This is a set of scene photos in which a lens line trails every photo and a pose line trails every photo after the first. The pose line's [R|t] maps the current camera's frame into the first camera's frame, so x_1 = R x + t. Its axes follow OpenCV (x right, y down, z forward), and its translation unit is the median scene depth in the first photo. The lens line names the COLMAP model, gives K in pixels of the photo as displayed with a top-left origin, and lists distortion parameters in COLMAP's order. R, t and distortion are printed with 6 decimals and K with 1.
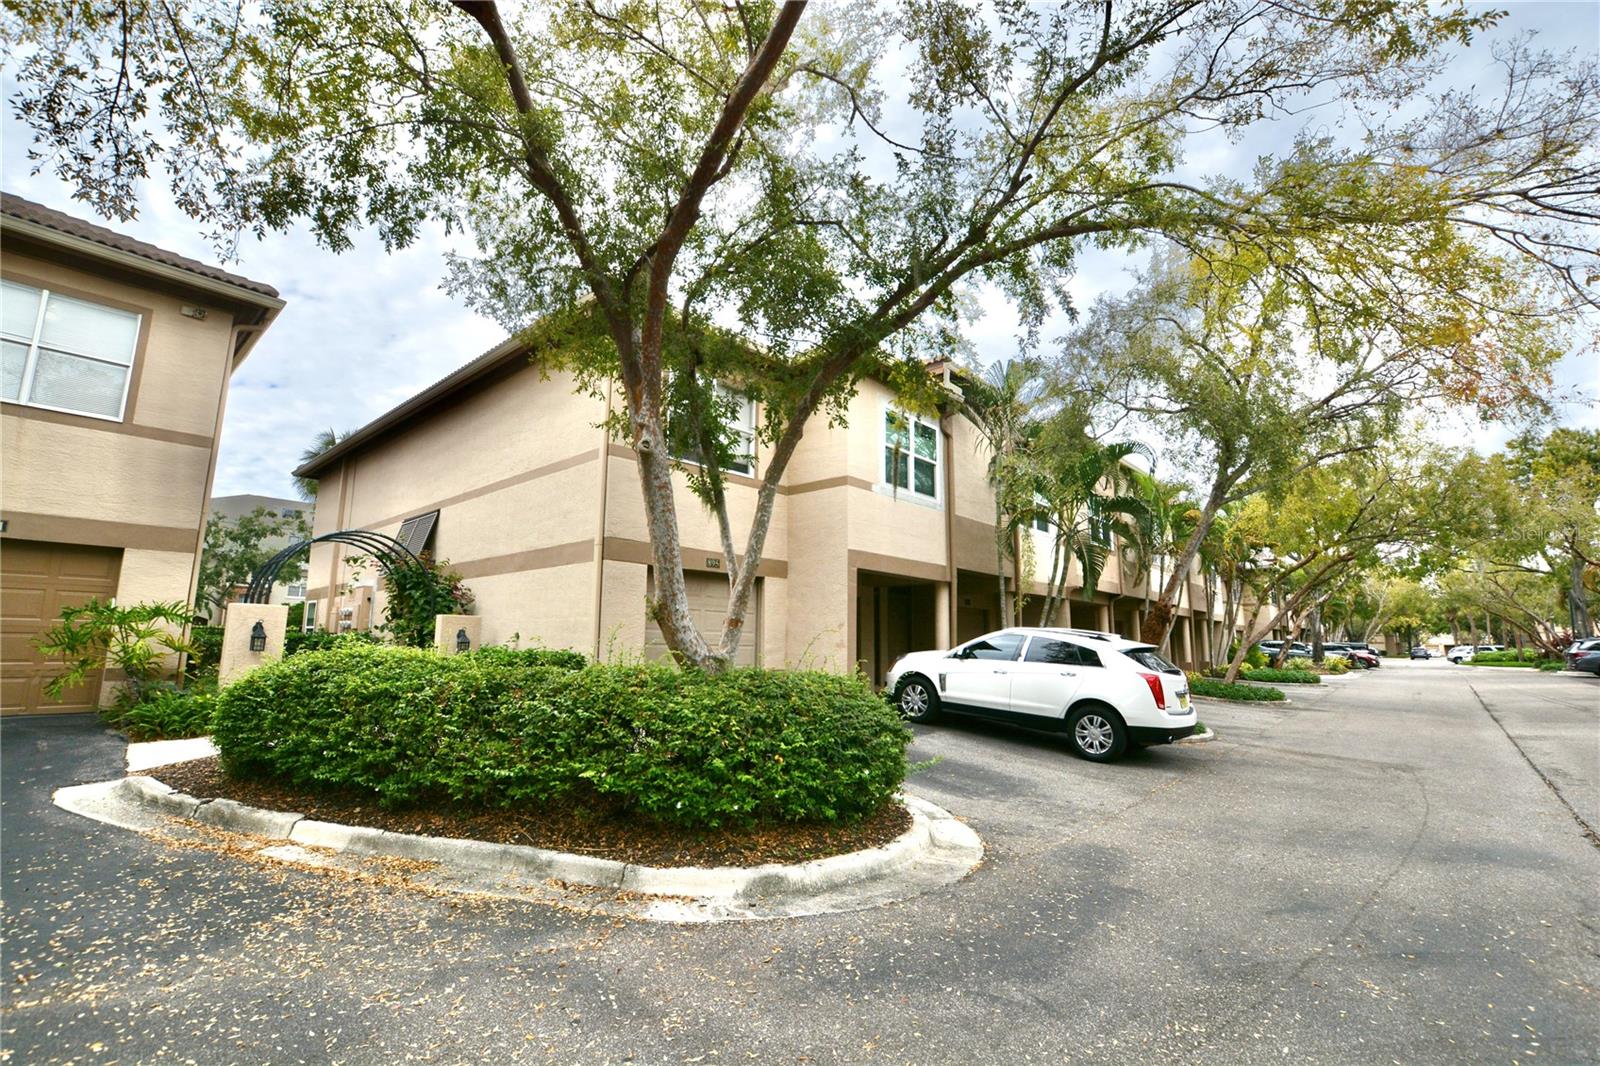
lens RADIAL K [[706.6, 0, 807.1], [0, 706.6, 534.9], [0, 0, 1]] dist [-0.032825, 0.002865]
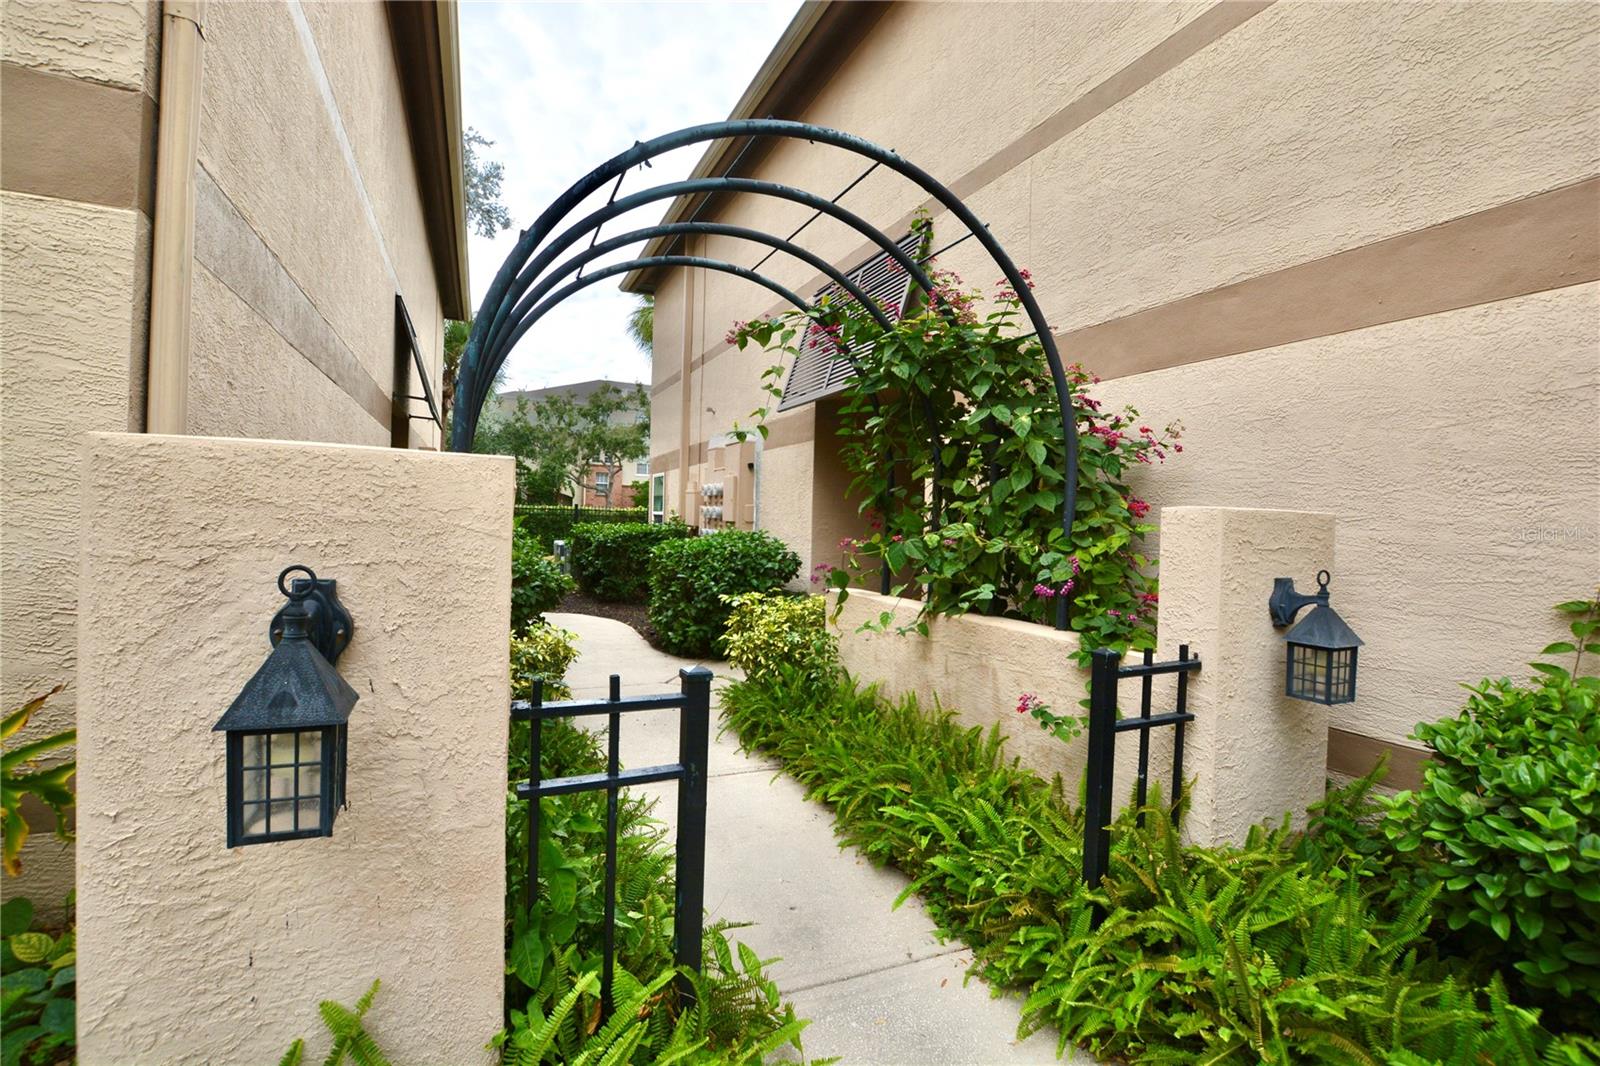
lens RADIAL K [[706.6, 0, 799.1], [0, 706.6, 531.4], [0, 0, 1]] dist [-0.032825, 0.002865]
pose [[0.913142, 0.025734, -0.406828, -0.145339], [0.042880, 0.986405, 0.158642, 0.022171], [0.405380, -0.162307, 0.899624, 0.203645]]
